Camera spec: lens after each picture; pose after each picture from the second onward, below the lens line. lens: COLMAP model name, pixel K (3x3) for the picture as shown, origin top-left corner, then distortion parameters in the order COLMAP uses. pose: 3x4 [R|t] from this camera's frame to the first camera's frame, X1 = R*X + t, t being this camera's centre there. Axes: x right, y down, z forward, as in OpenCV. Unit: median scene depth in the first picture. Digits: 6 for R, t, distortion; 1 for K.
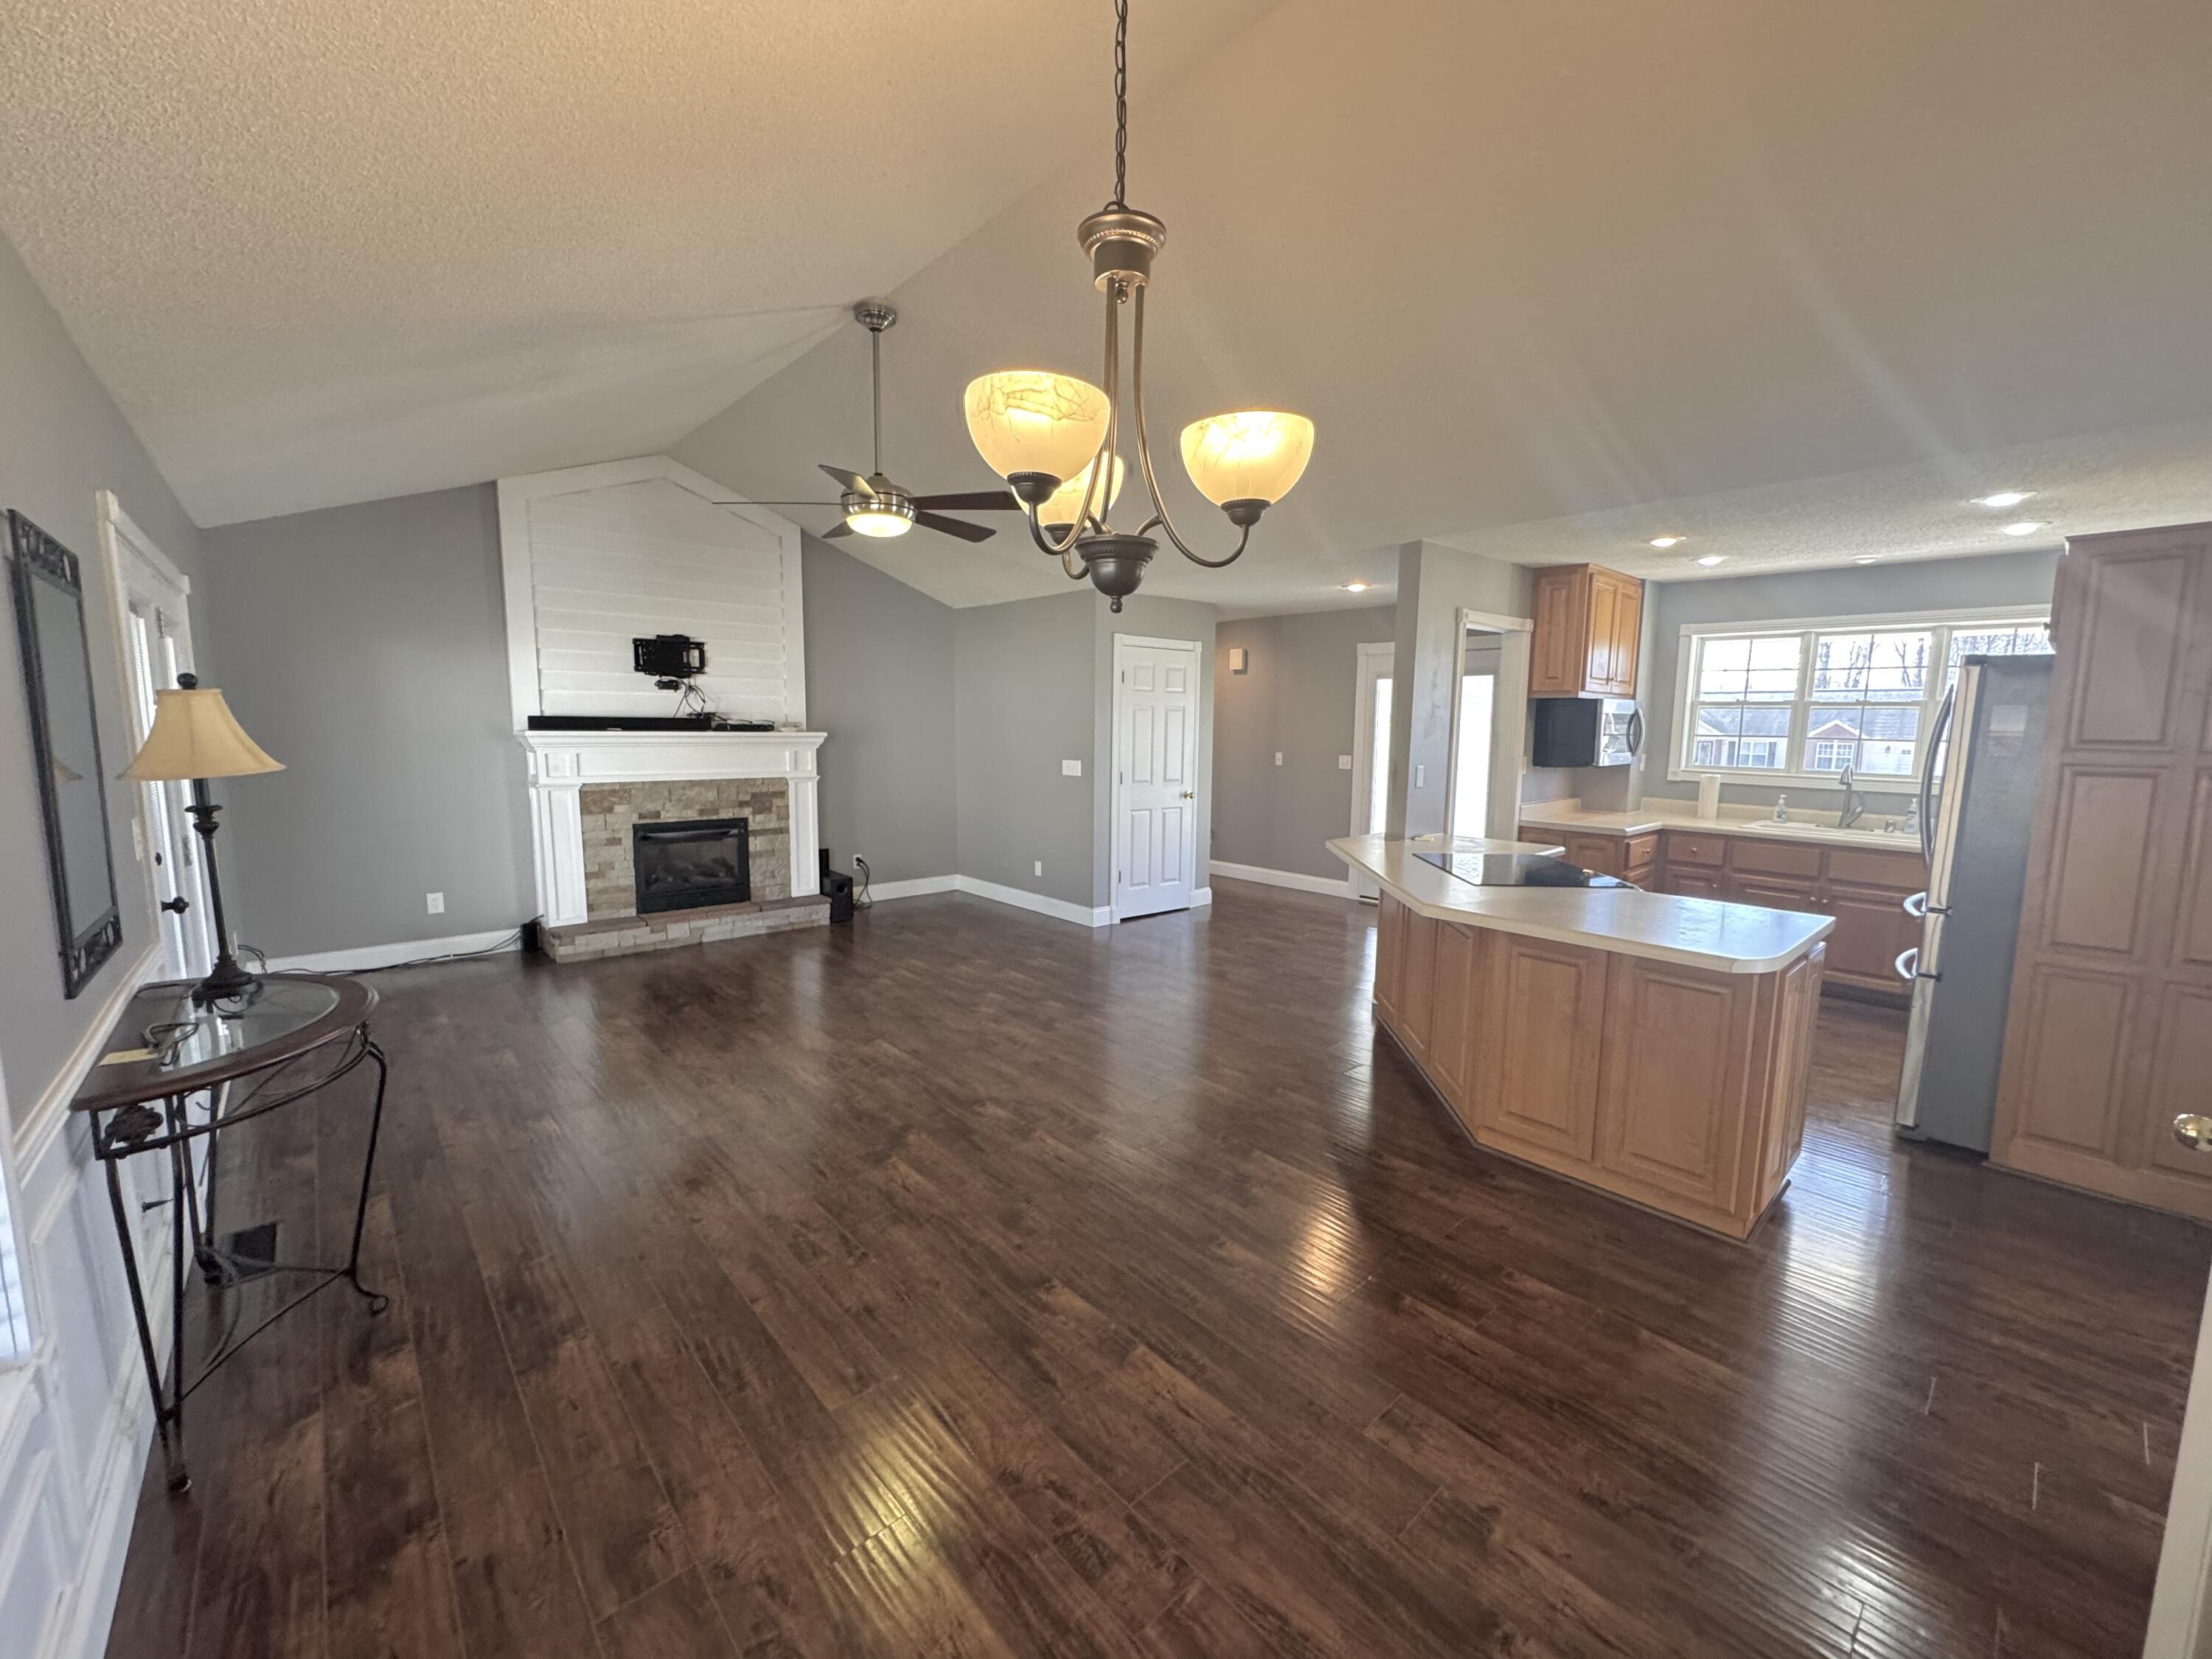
lens RADIAL K [[878.6, 0, 1106.0], [0, 878.6, 829.5], [0, 0, 1]] dist [0.000150, -0.000072]
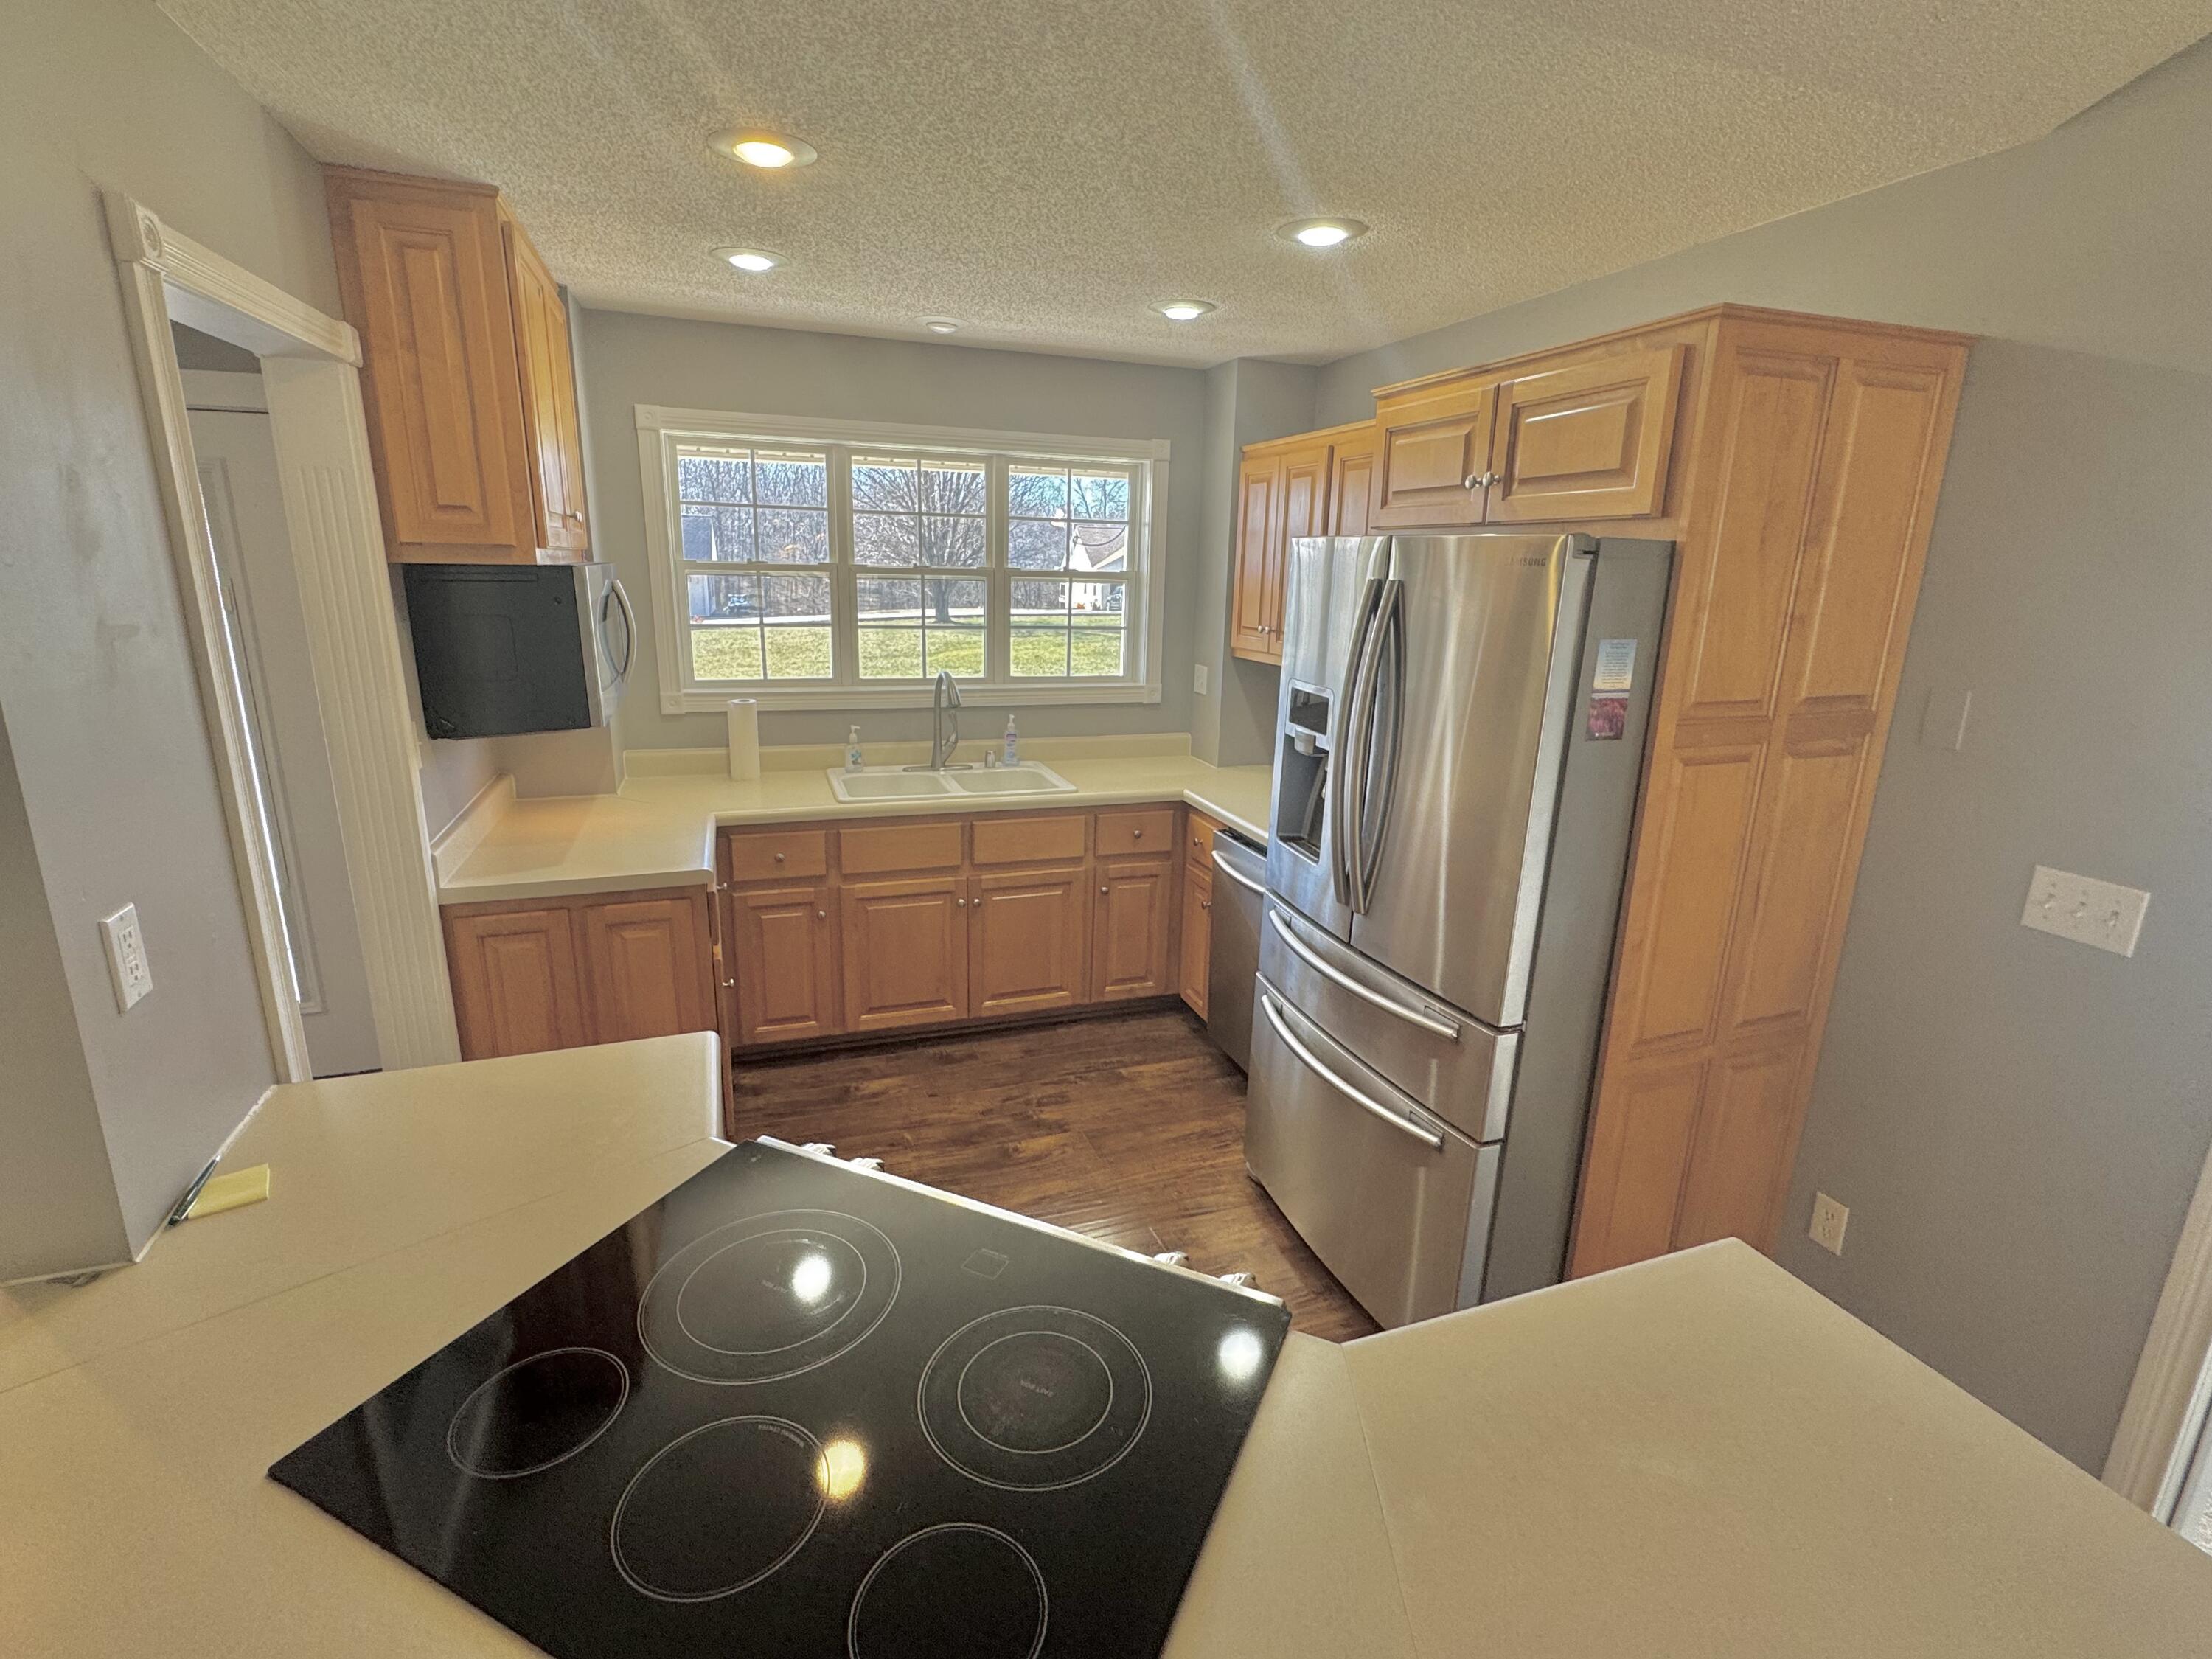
lens RADIAL K [[1014.7, 0, 1106.0], [0, 1014.7, 829.5], [0, 0, 1]] dist [-0.031654, -0.000266]
pose [[0.370419, -0.239730, 0.897396, 0.213237], [0.096152, 0.970827, 0.219658, -0.112089], [-0.923875, 0.004921, 0.382663, 0.616202]]
